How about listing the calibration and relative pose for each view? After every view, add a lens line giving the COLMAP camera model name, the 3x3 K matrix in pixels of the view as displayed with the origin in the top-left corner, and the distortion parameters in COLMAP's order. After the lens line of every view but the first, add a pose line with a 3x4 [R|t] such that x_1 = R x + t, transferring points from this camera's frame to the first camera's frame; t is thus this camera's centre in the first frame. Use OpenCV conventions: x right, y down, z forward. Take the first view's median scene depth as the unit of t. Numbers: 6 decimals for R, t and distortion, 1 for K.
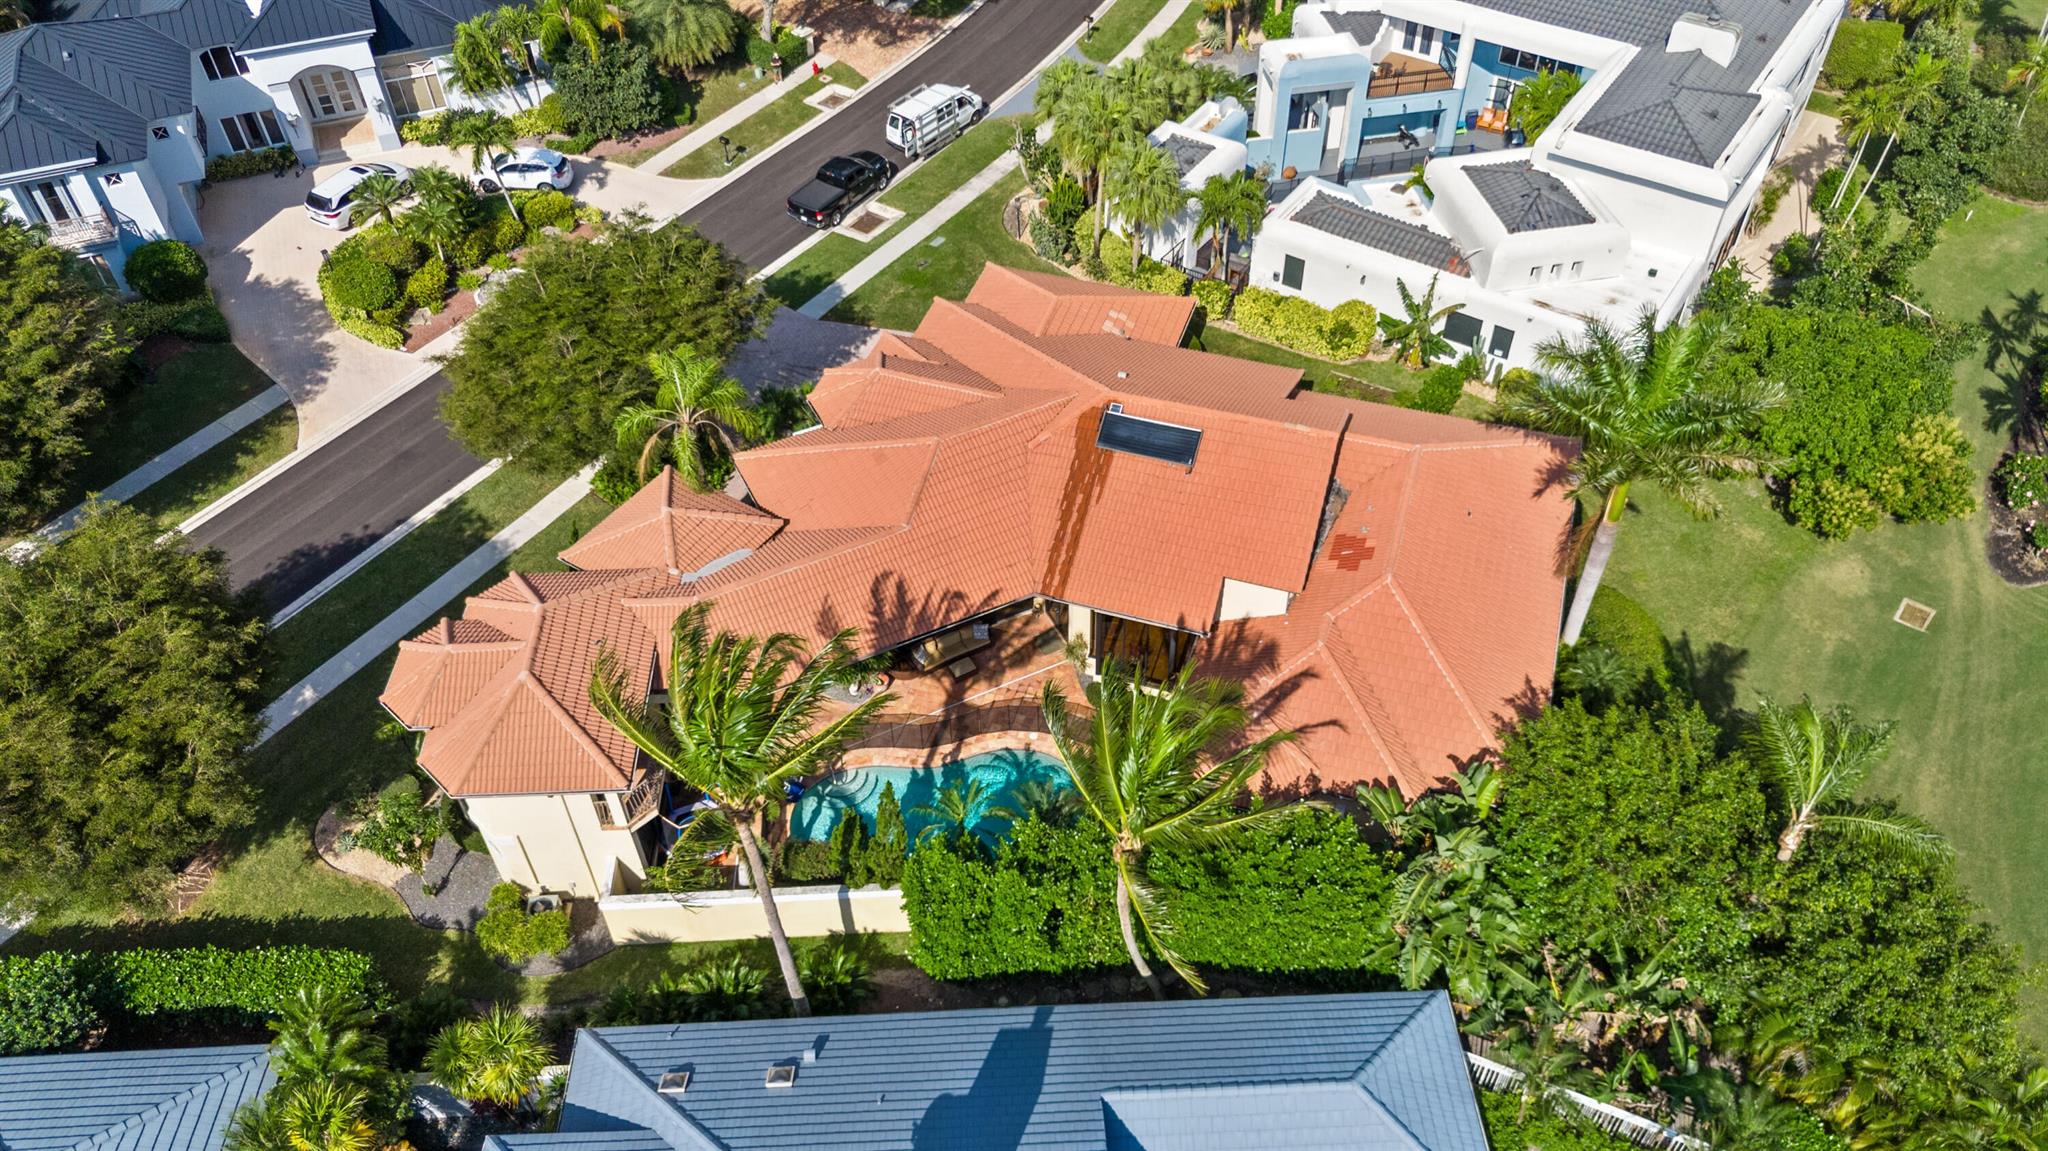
lens RADIAL K [[1509.7, 0, 1024.0], [0, 1509.7, 575.5], [0, 0, 1]] dist [0.037346, -0.007147]
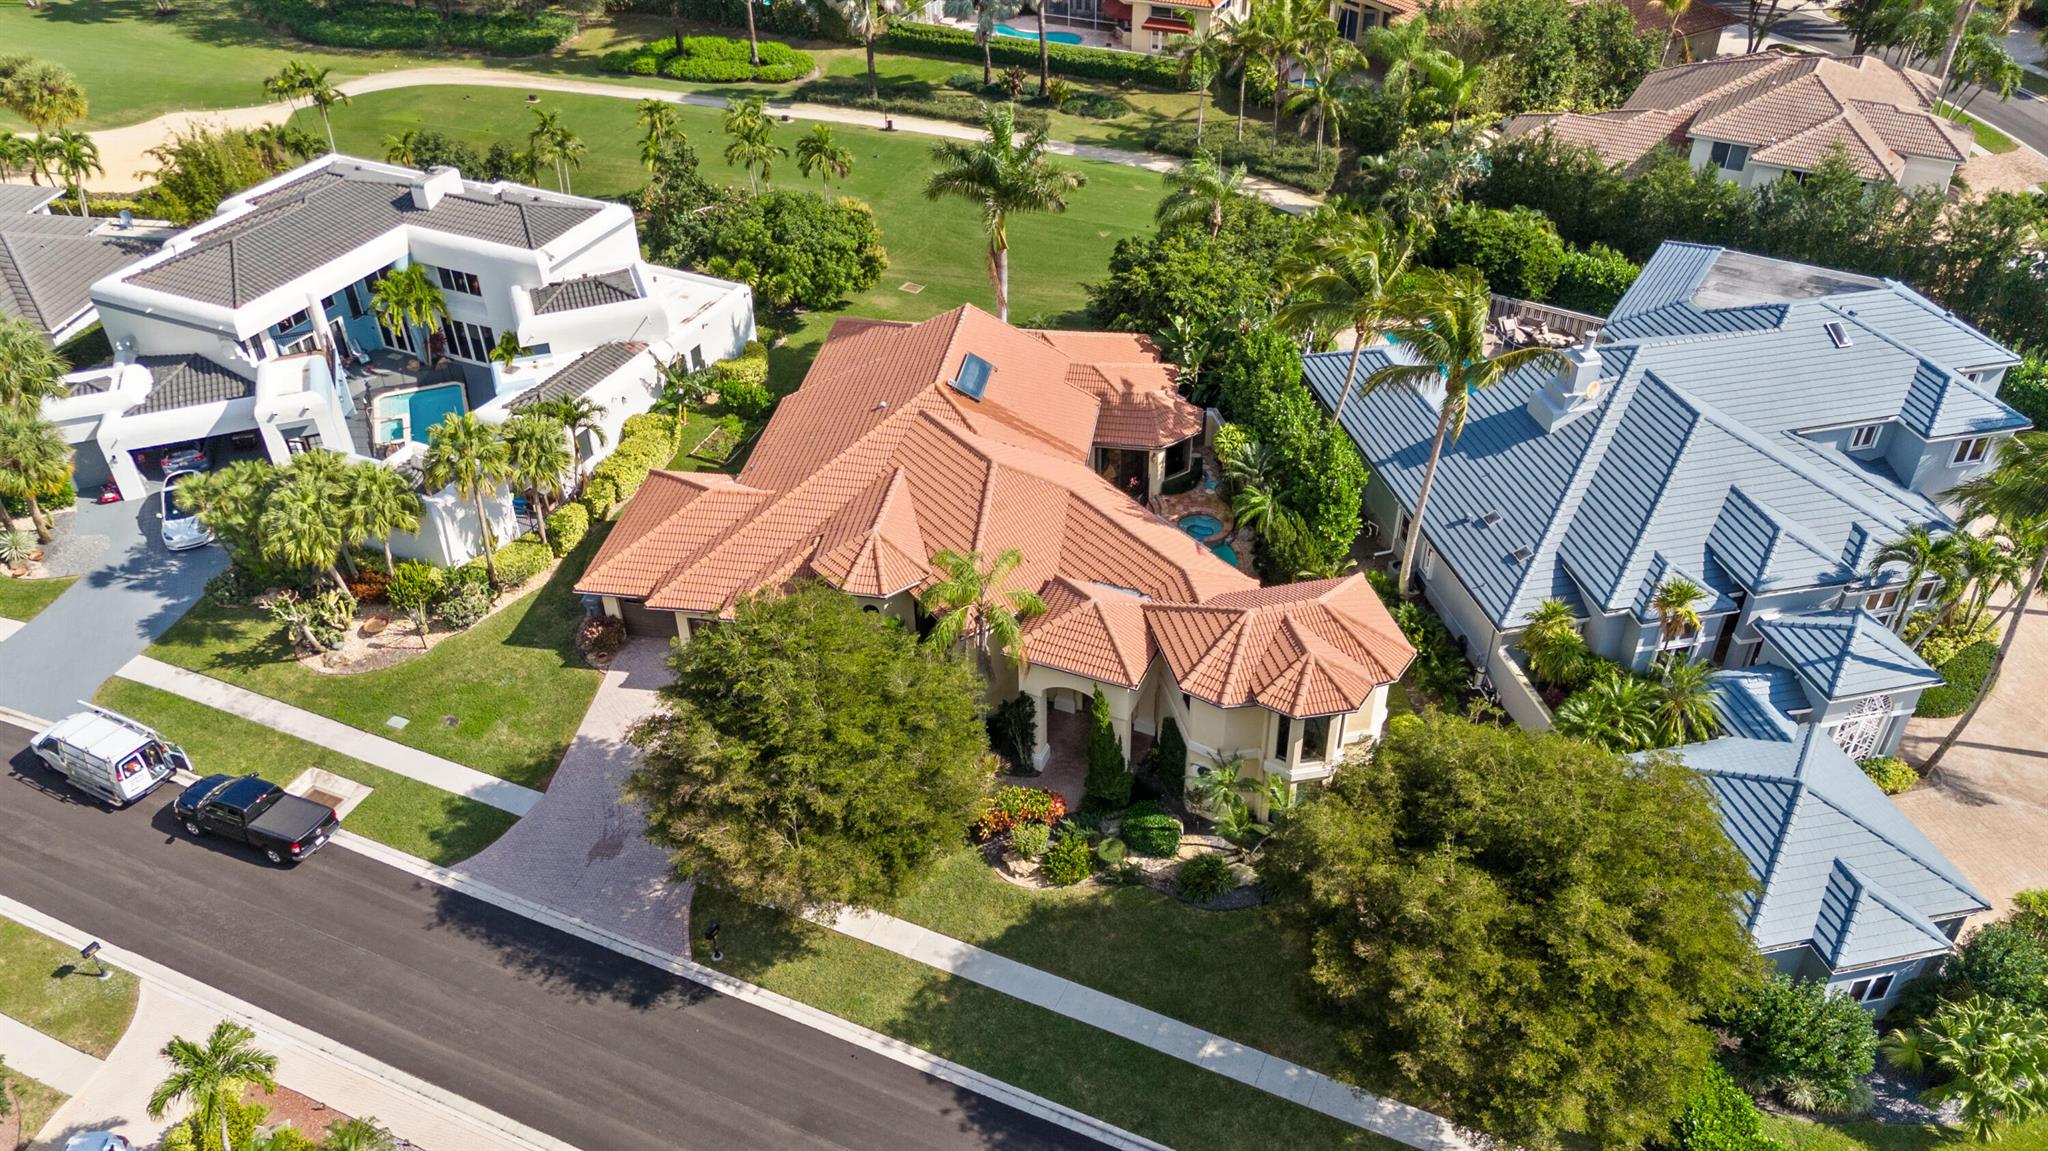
lens RADIAL K [[1500.7, 0, 1024.0], [0, 1500.7, 575.5], [0, 0, 1]] dist [0.072567, -0.092728]
pose [[-0.171460, -0.573749, 0.800883, -0.891150], [0.706195, 0.495248, 0.505982, -0.527828], [-0.686942, 0.652335, 0.320264, 0.527697]]
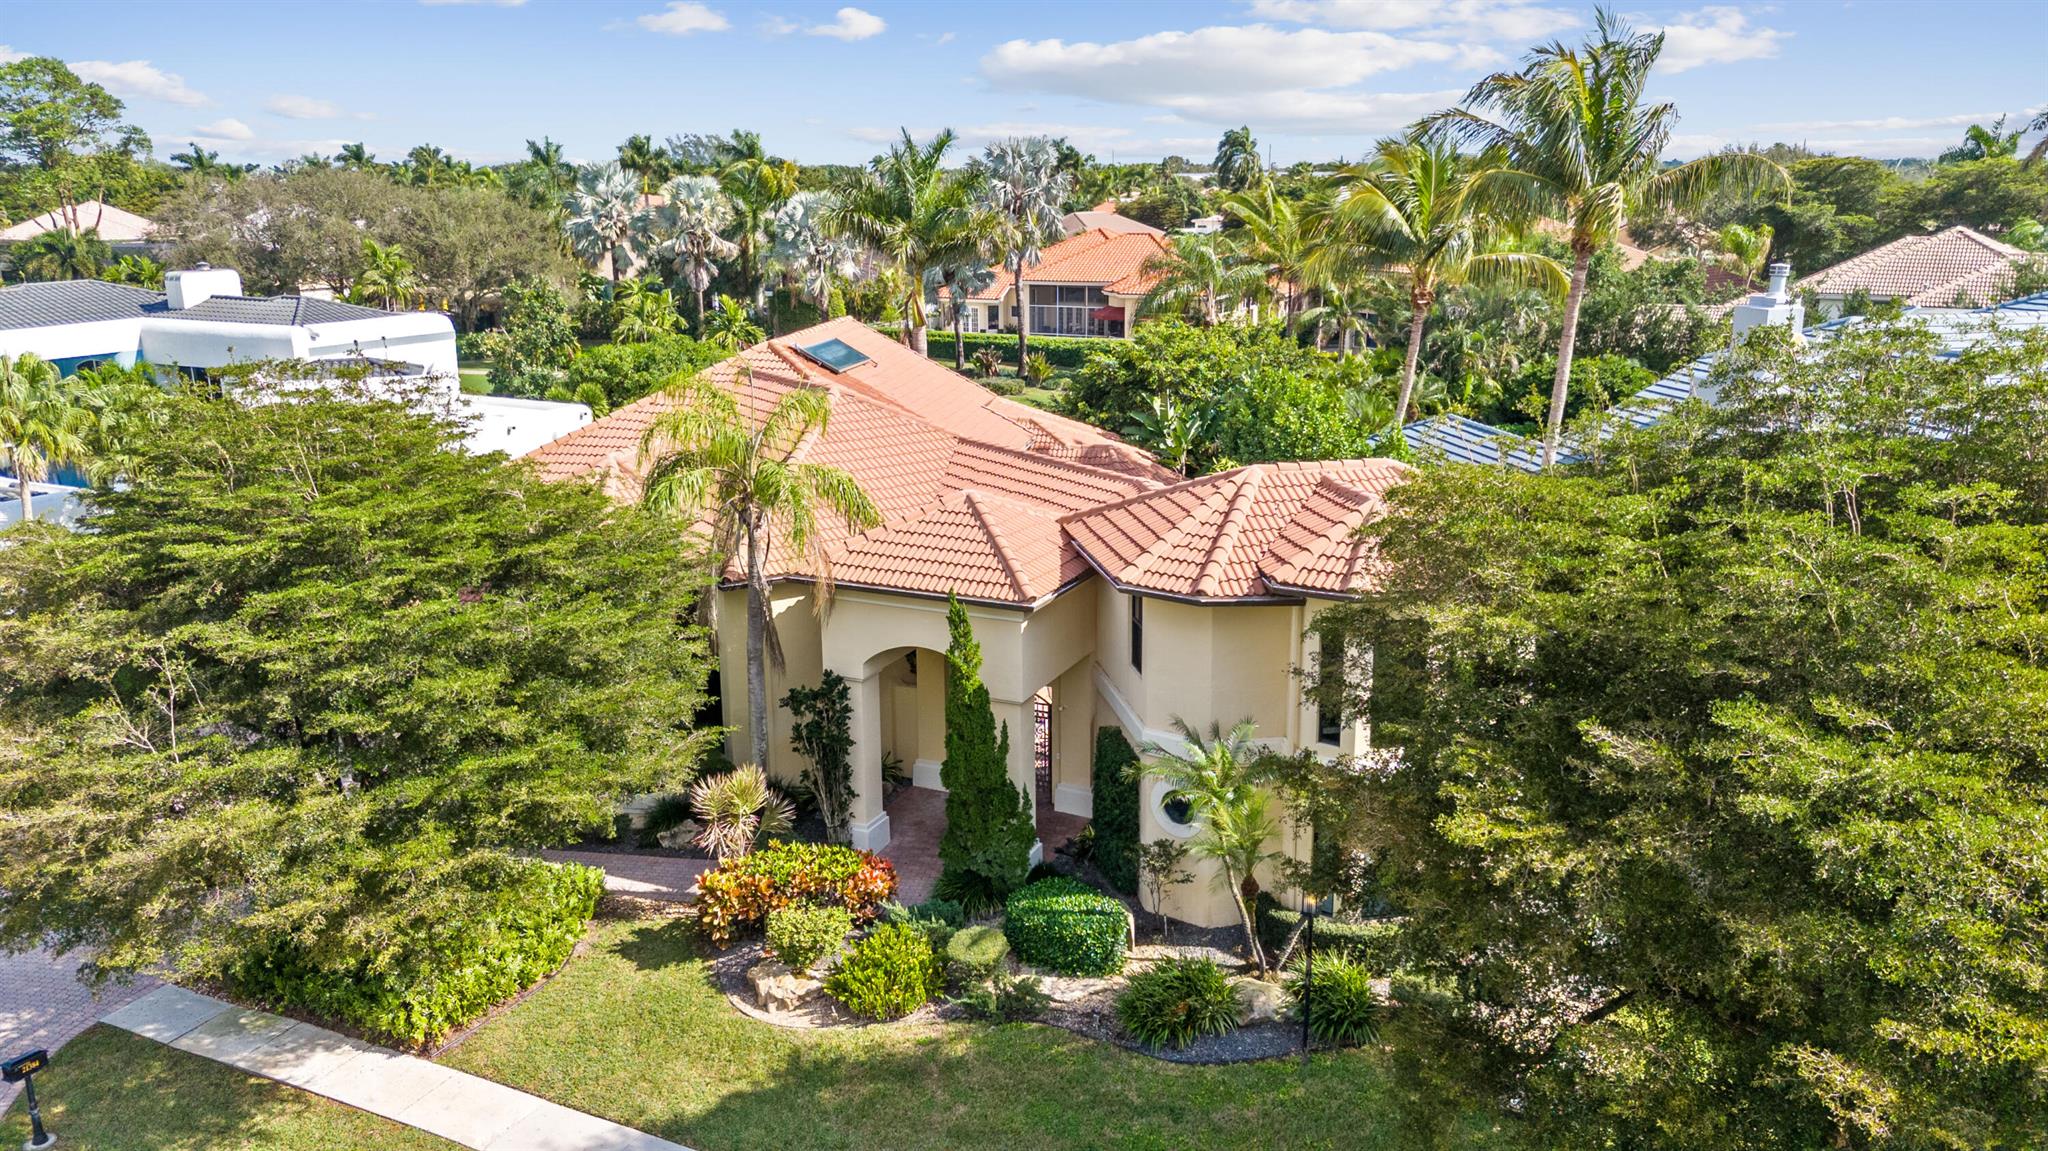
lens RADIAL K [[1509.7, 0, 1024.0], [0, 1509.7, 575.5], [0, 0, 1]] dist [0.037346, -0.007147]
pose [[-0.144187, -0.236629, 0.960842, -0.661883], [0.703749, 0.658093, 0.267677, -0.136047], [-0.695663, 0.714787, 0.071639, 0.767561]]
